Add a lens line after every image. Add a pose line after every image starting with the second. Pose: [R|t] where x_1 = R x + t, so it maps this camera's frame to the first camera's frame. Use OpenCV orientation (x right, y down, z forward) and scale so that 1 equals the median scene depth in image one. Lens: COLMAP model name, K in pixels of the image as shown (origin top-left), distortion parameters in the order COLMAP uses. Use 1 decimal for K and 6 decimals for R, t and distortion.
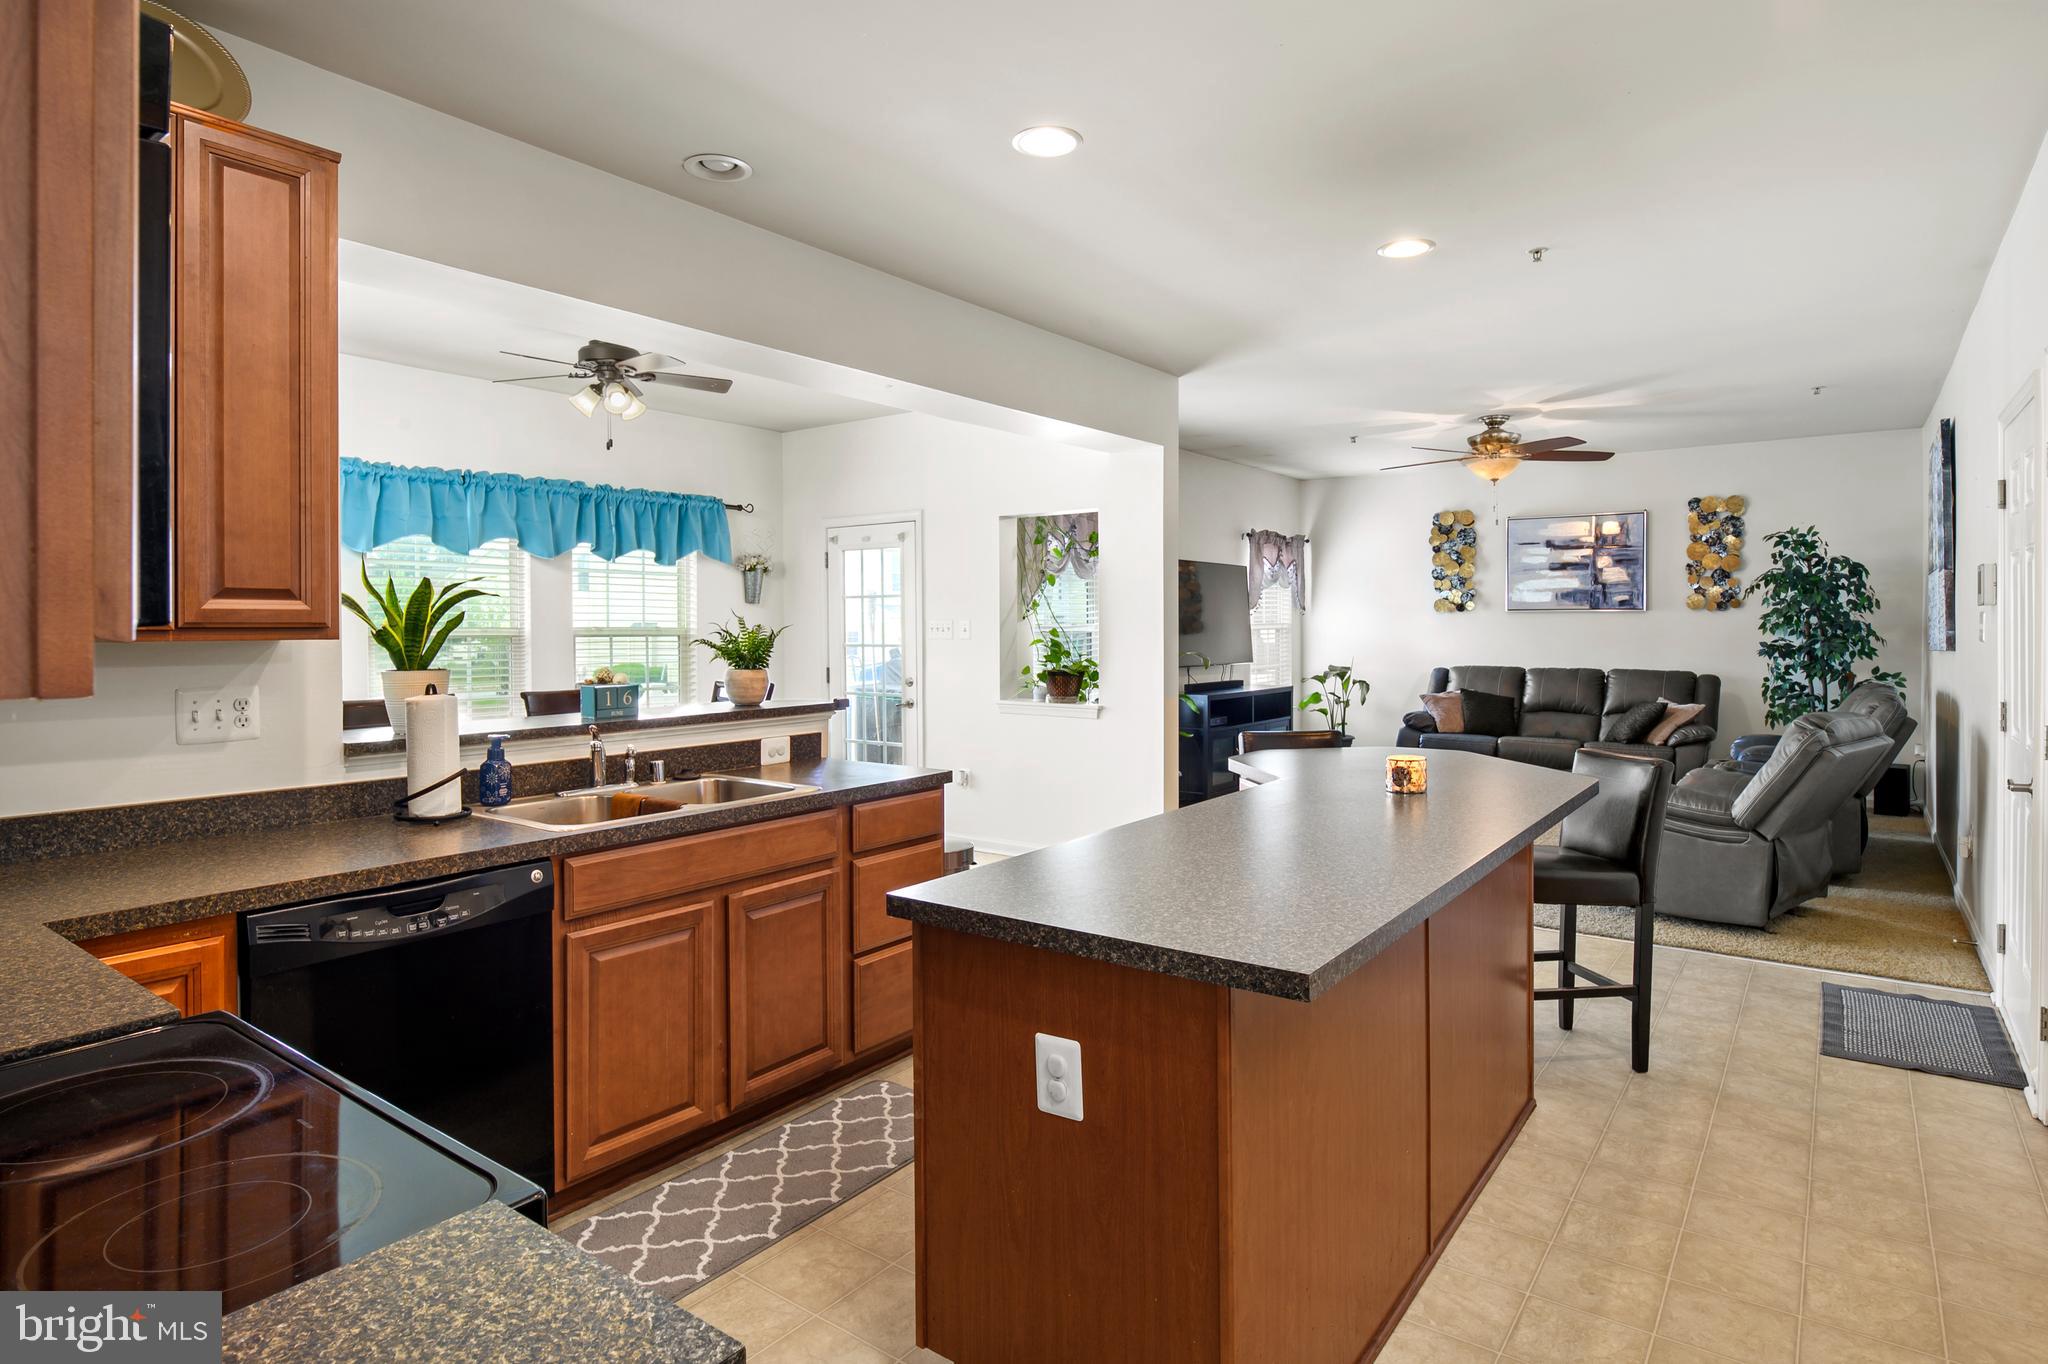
lens RADIAL K [[1109.4, 0, 1009.4], [0, 1109.4, 630.8], [0, 0, 1]] dist [0.000318, -0.007912]
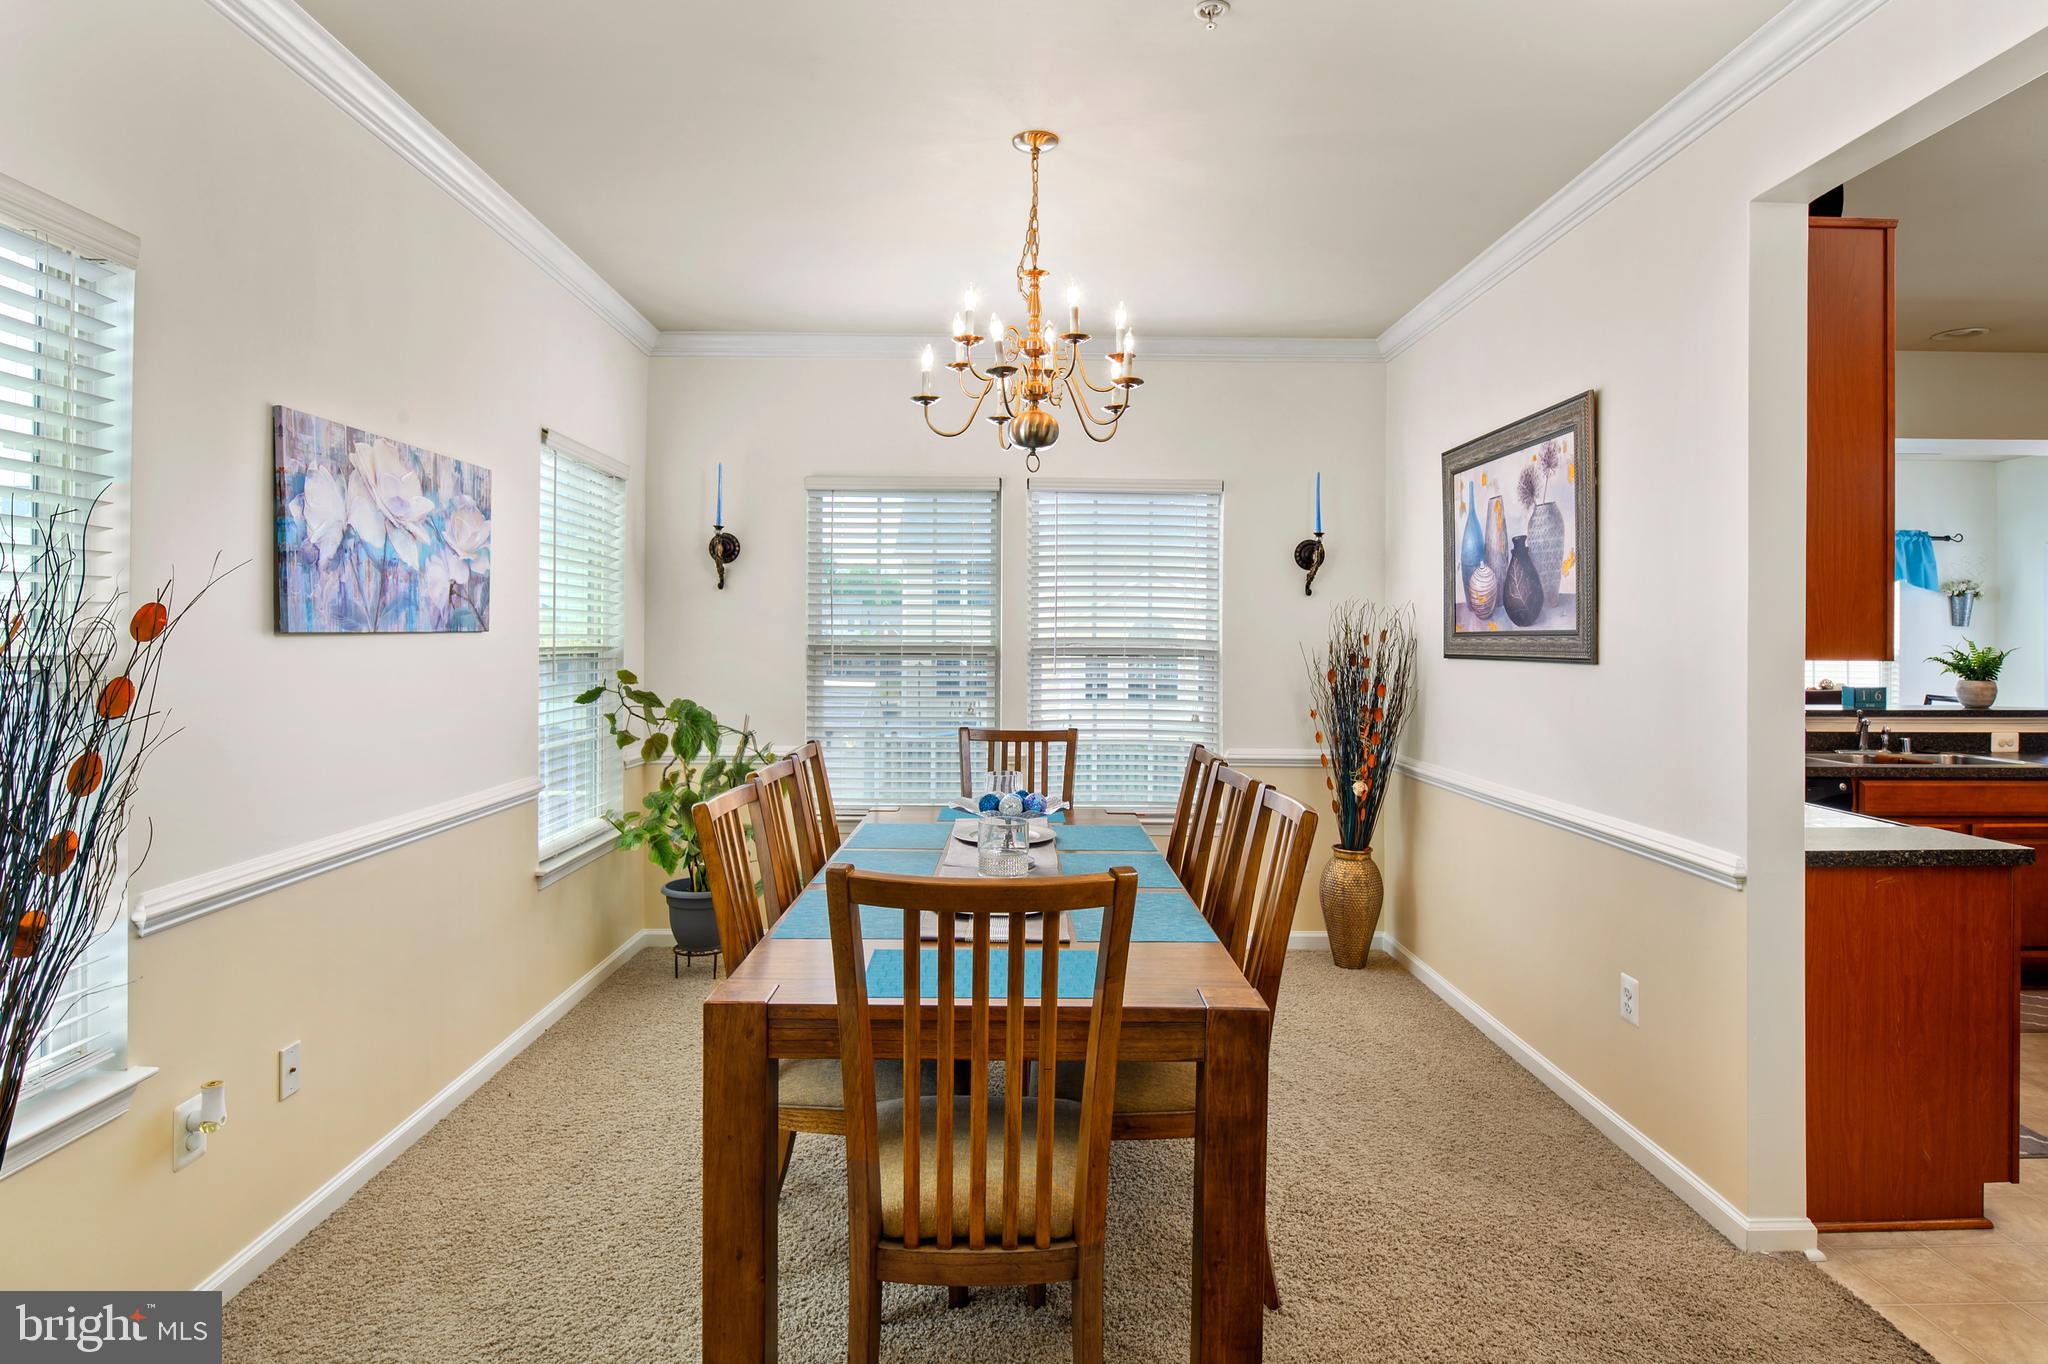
lens RADIAL K [[1109.4, 0, 1021.7], [0, 1109.4, 635.3], [0, 0, 1]] dist [0.000318, -0.007912]
pose [[0.613774, 0.005472, -0.789463, 0.142843], [-0.013266, 0.999906, -0.003382, -0.000140], [0.789370, 0.012549, 0.613789, -0.967103]]
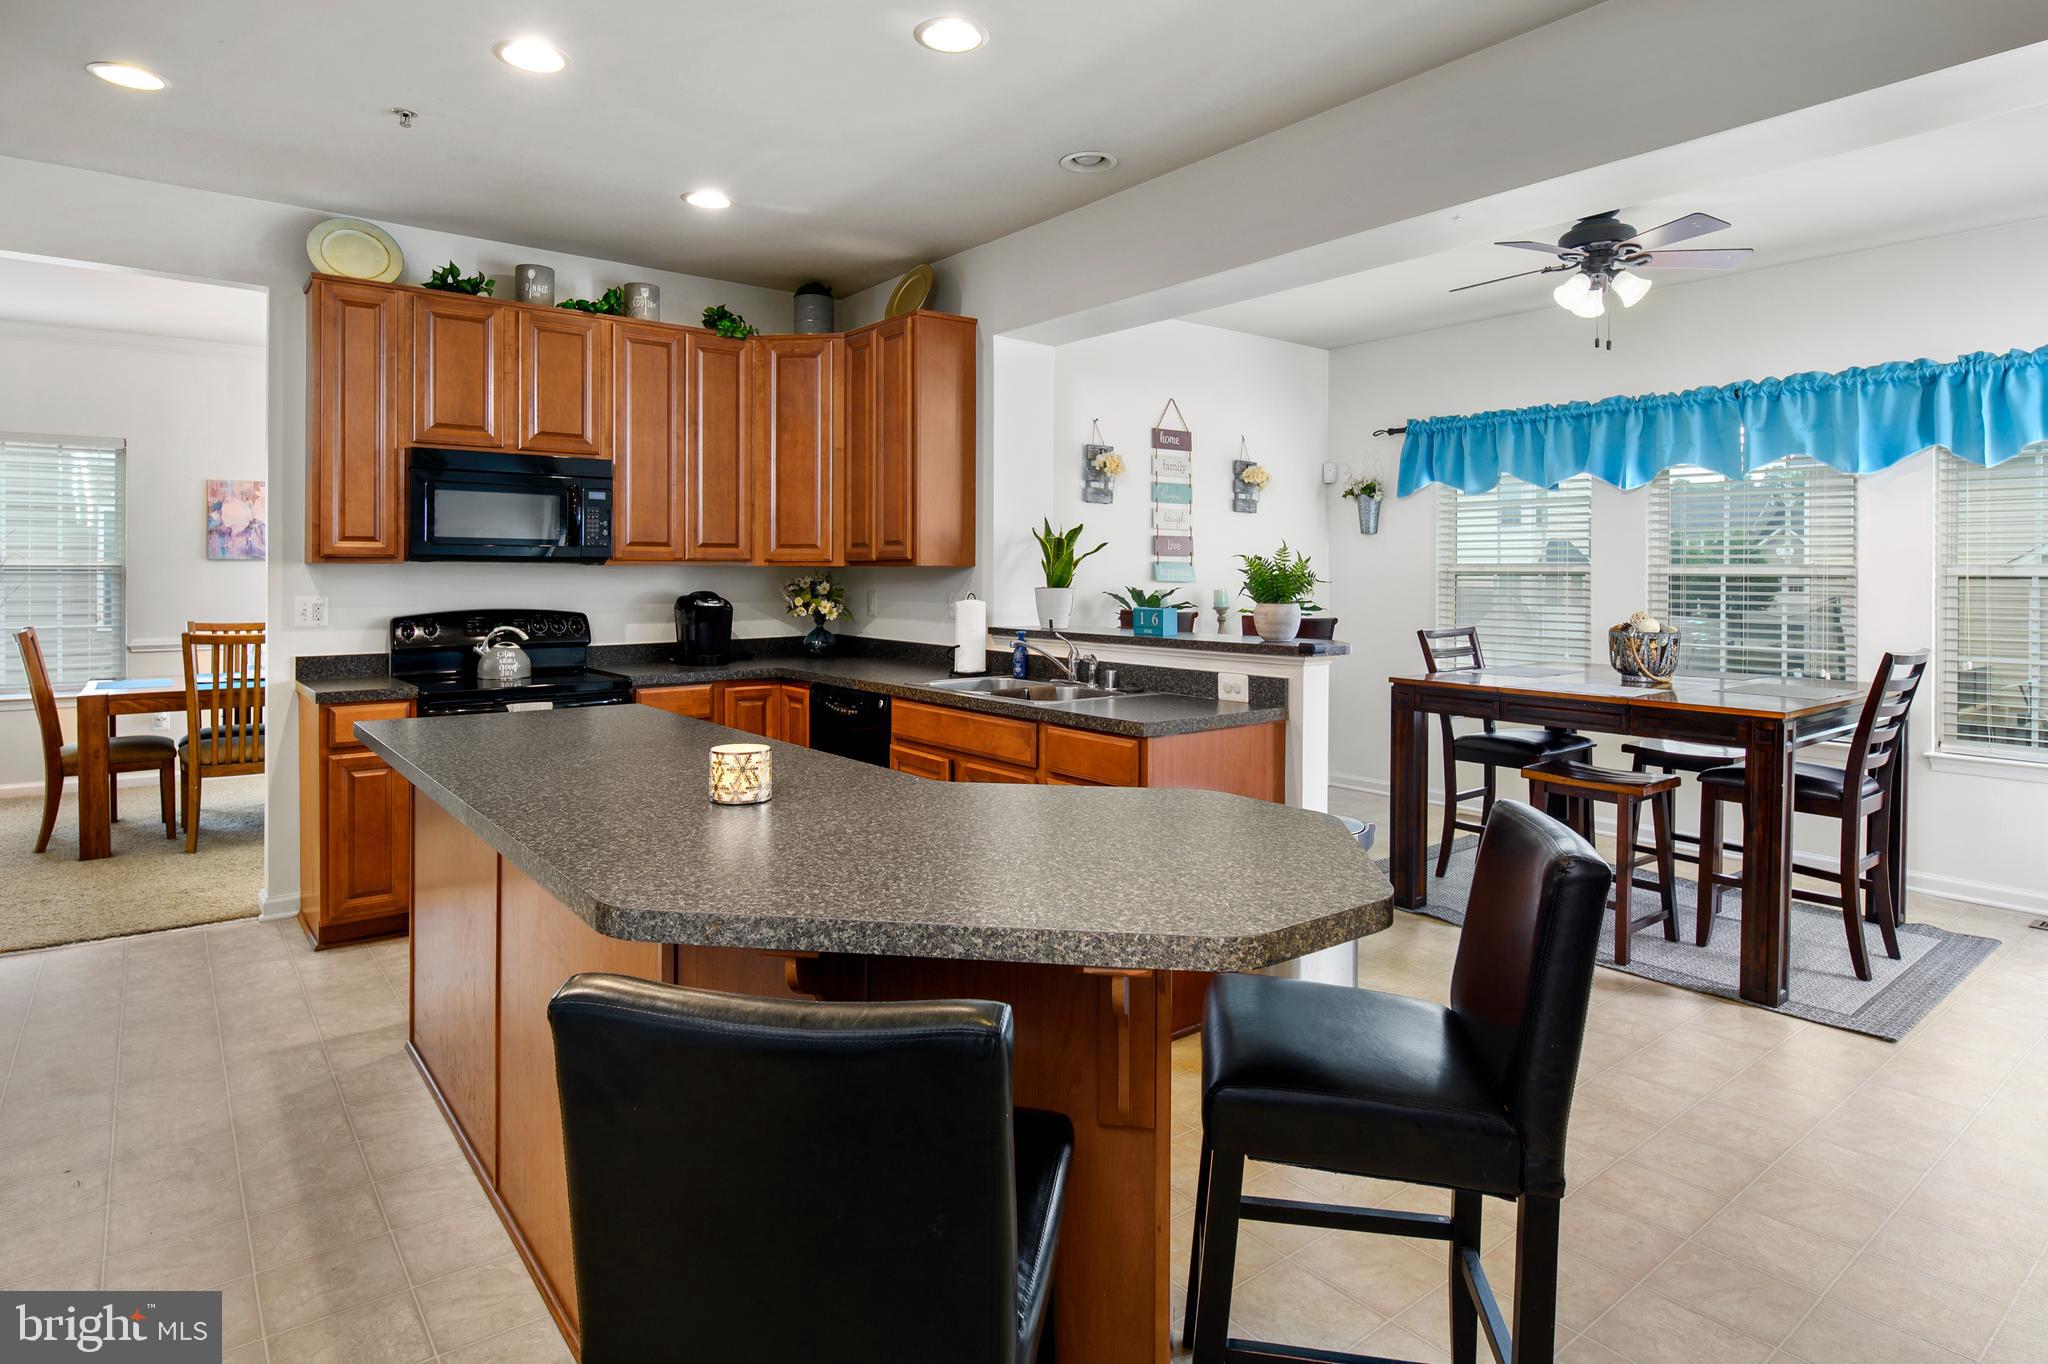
lens RADIAL K [[1109.4, 0, 1016.9], [0, 1109.4, 576.5], [0, 0, 1]] dist [0.000318, -0.007912]
pose [[-0.258263, 0.005245, -0.966060, 0.990511], [-0.007809, 0.999941, 0.007517, 0.008302], [0.966043, 0.009485, -0.258207, 1.387460]]
